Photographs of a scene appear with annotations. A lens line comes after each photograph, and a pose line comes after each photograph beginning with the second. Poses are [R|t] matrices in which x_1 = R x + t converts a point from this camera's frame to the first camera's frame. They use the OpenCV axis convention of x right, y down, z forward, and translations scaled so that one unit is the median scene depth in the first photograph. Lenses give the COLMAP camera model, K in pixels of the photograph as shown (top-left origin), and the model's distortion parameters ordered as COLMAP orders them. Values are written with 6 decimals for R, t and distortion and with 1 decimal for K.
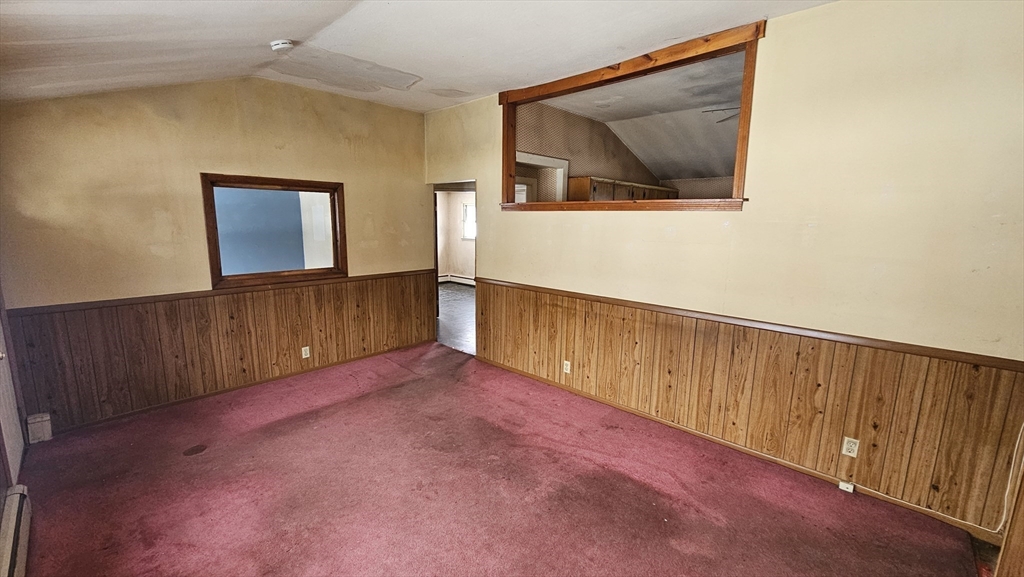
lens RADIAL K [[414.8, 0, 507.2], [0, 414.8, 292.5], [0, 0, 1]] dist [-0.000481, -0.000118]
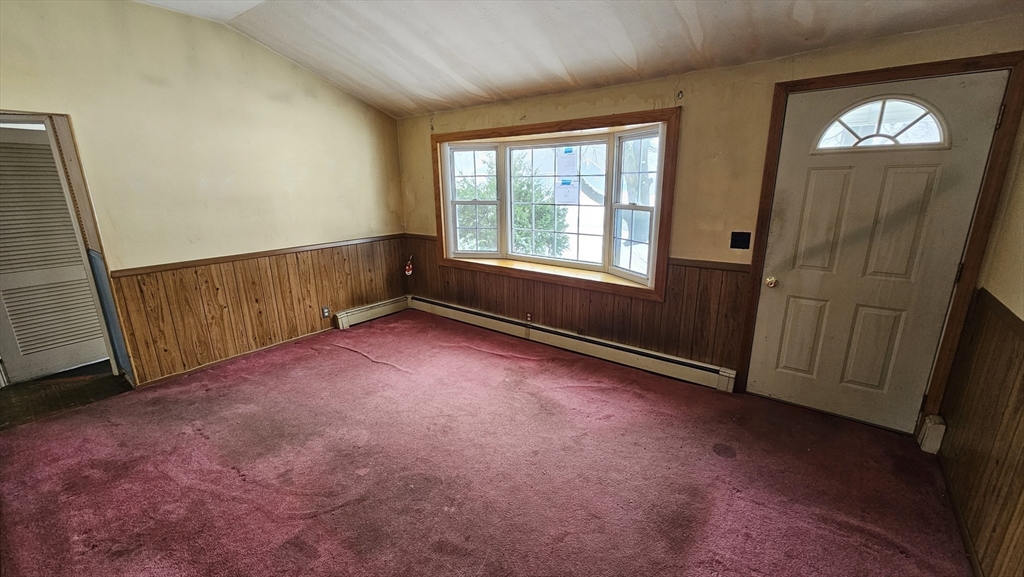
lens RADIAL K [[414.8, 0, 507.2], [0, 414.8, 292.5], [0, 0, 1]] dist [-0.000481, -0.000118]
pose [[-0.996080, 0.024124, -0.085107, -0.178078], [-0.014115, 0.906422, 0.422137, -0.183008], [0.087326, 0.421684, -0.902528, 1.120791]]
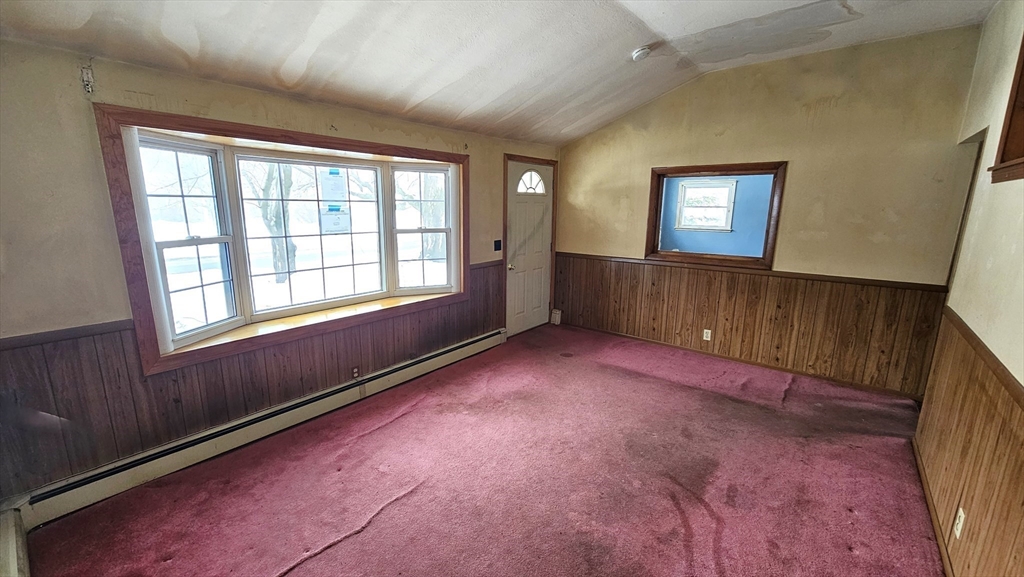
lens RADIAL K [[414.8, 0, 507.2], [0, 414.8, 292.5], [0, 0, 1]] dist [-0.000481, -0.000118]
pose [[0.077045, 0.195051, -0.977762, 0.481662], [-0.180096, 0.967268, 0.178766, -0.054179], [0.980627, 0.162318, 0.109651, 0.410047]]
